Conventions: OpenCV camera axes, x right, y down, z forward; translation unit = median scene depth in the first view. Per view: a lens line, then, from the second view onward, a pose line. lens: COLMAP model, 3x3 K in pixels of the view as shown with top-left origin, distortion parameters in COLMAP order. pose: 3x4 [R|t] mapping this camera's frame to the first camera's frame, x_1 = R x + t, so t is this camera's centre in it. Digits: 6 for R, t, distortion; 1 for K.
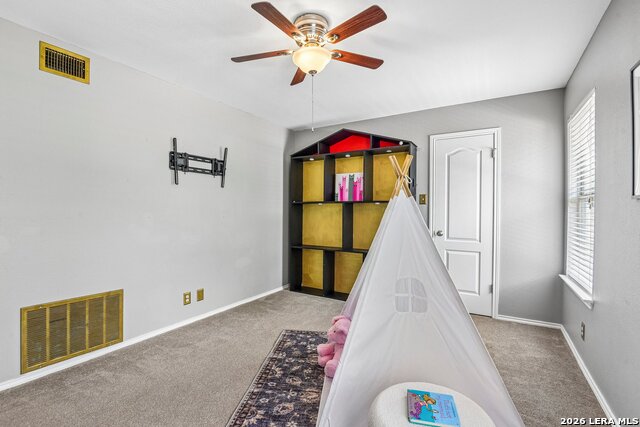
lens RADIAL K [[294.4, 0, 317.7], [0, 294.4, 214.2], [0, 0, 1]] dist [-0.004597, -0.010319]
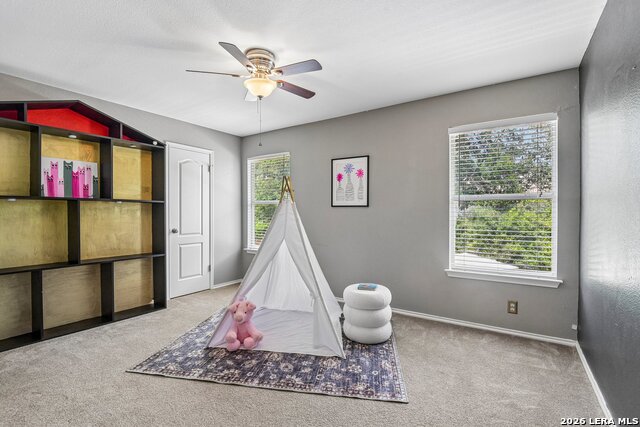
lens RADIAL K [[294.4, 0, 317.7], [0, 294.4, 214.2], [0, 0, 1]] dist [-0.004597, -0.010319]
pose [[0.049172, -0.012449, 0.998713, -0.774730], [0.010049, 0.999878, 0.011969, -0.007128], [-0.998740, 0.009447, 0.049291, 0.450097]]
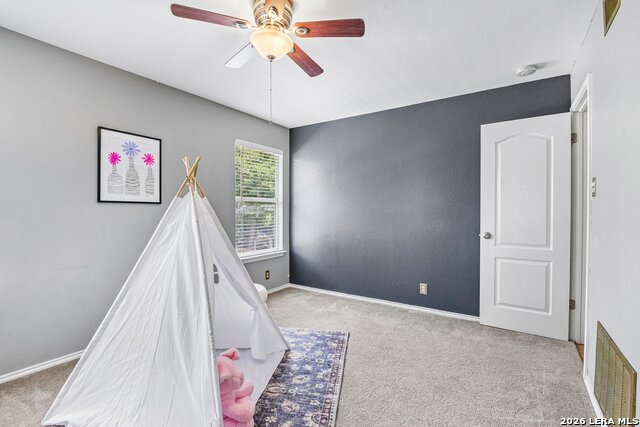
lens RADIAL K [[294.4, 0, 317.7], [0, 294.4, 214.2], [0, 0, 1]] dist [-0.004597, -0.010319]
pose [[-0.999142, -0.004560, 0.041162, -0.128043], [-0.003560, 0.999698, 0.024317, -0.012334], [-0.041261, 0.024149, -0.998857, 1.215108]]
